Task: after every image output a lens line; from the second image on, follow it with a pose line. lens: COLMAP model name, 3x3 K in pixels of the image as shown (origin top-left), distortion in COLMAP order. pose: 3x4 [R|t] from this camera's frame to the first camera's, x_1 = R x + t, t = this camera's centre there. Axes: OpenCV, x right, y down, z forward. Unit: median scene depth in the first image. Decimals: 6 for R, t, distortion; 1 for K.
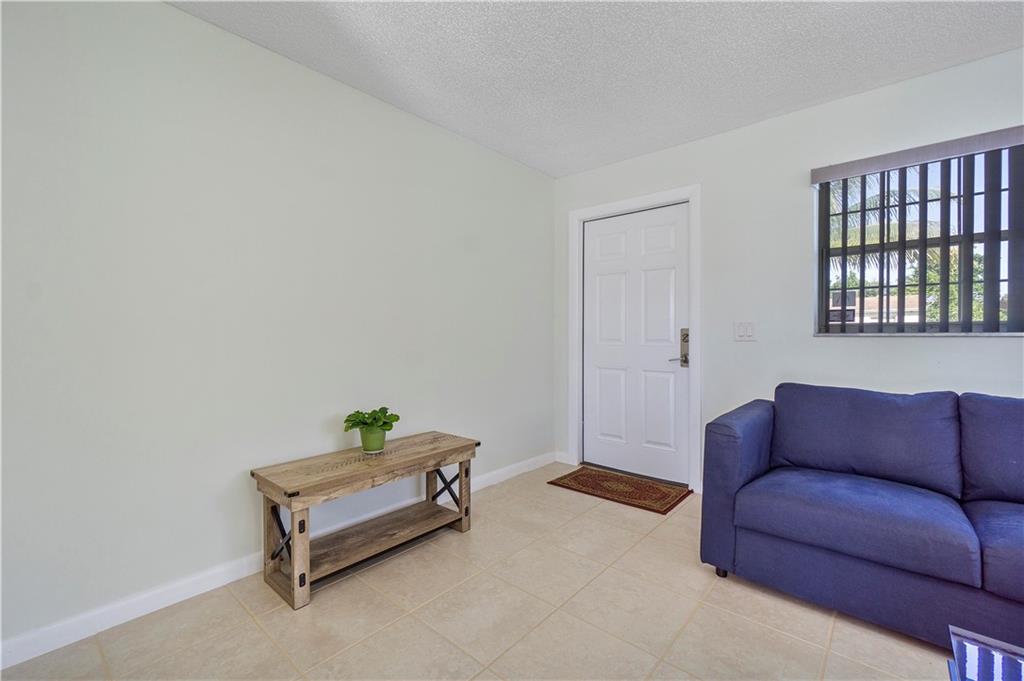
lens RADIAL K [[447.1, 0, 504.1], [0, 447.1, 335.2], [0, 0, 1]] dist [-0.000758, -0.000069]
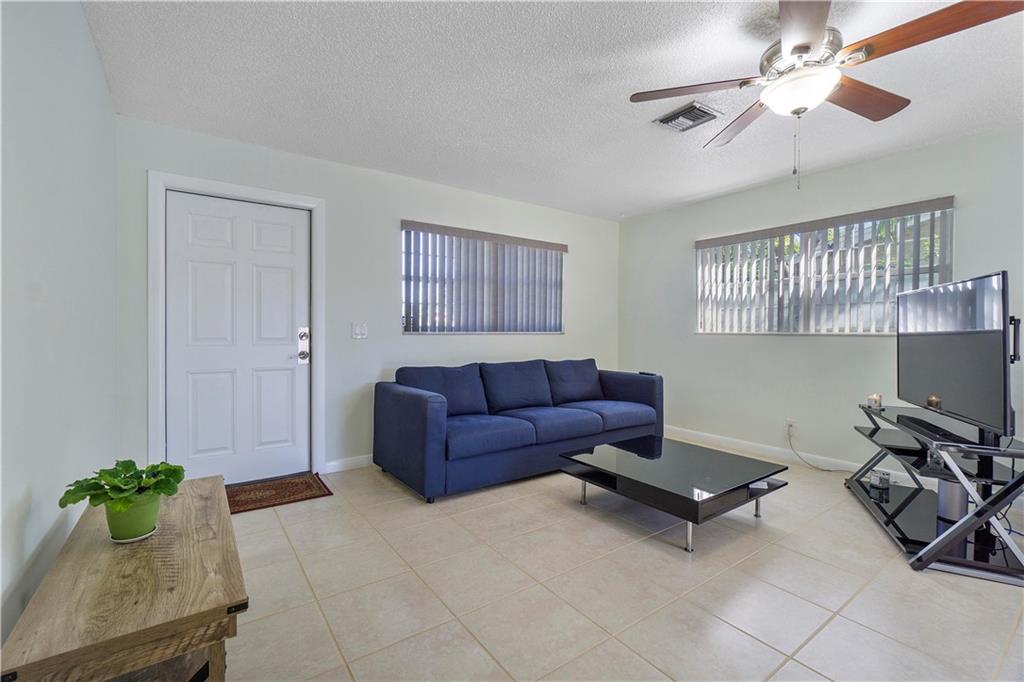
lens RADIAL K [[447.1, 0, 504.1], [0, 447.1, 335.7], [0, 0, 1]] dist [-0.000758, -0.000069]
pose [[0.221053, -0.009145, 0.975219, -0.676789], [-0.002011, 0.999950, 0.009832, -0.007770], [-0.975260, -0.004134, 0.221024, 0.362032]]
